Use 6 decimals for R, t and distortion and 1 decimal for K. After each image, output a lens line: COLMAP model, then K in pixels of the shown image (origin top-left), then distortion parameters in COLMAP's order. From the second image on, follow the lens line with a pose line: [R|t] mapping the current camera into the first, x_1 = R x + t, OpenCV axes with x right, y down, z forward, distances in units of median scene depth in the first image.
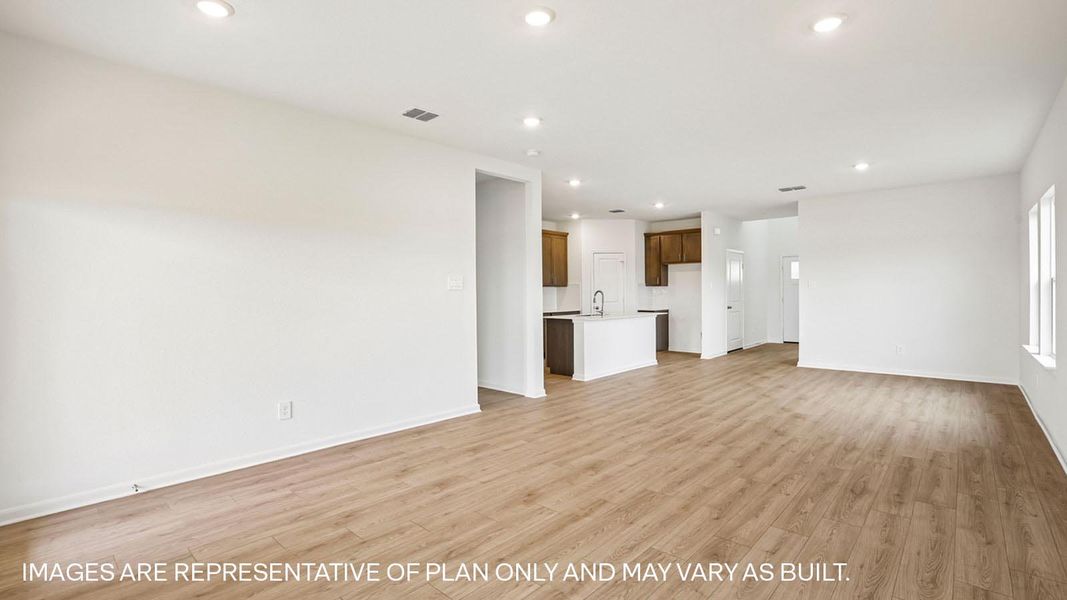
lens RADIAL K [[492.7, 0, 548.0], [0, 492.7, 298.4], [0, 0, 1]] dist [-0.003238, -0.000054]
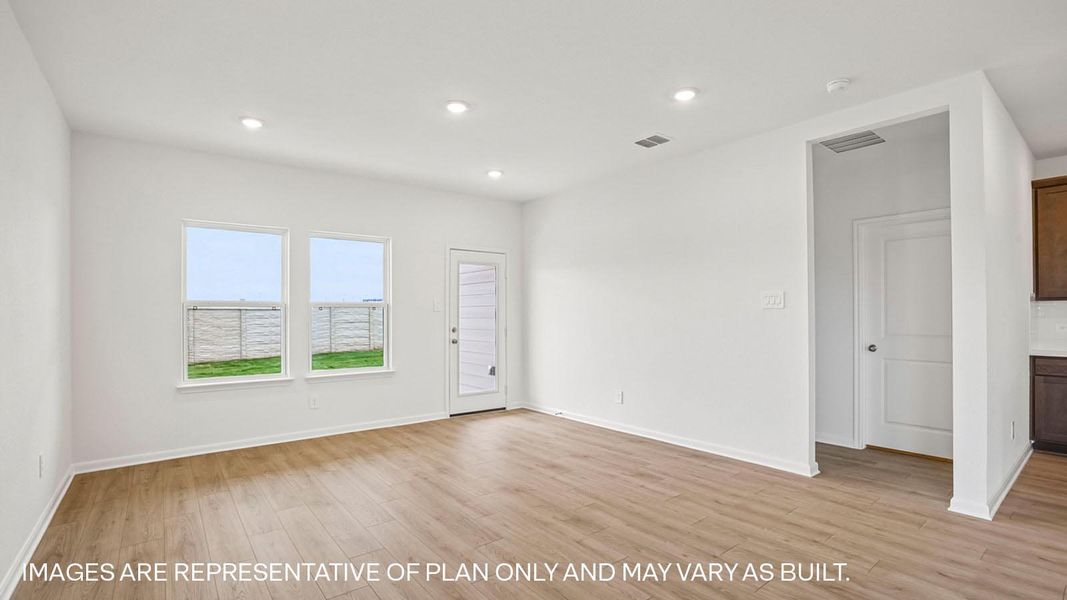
lens RADIAL K [[474.4, 0, 534.2], [0, 474.4, 322.1], [0, 0, 1]] dist [-0.001253, -0.000014]
pose [[-0.168311, 0.022520, -0.985477, 0.848824], [0.001663, 0.999744, 0.022562, -0.022179], [0.985733, 0.002159, -0.168305, 0.981892]]
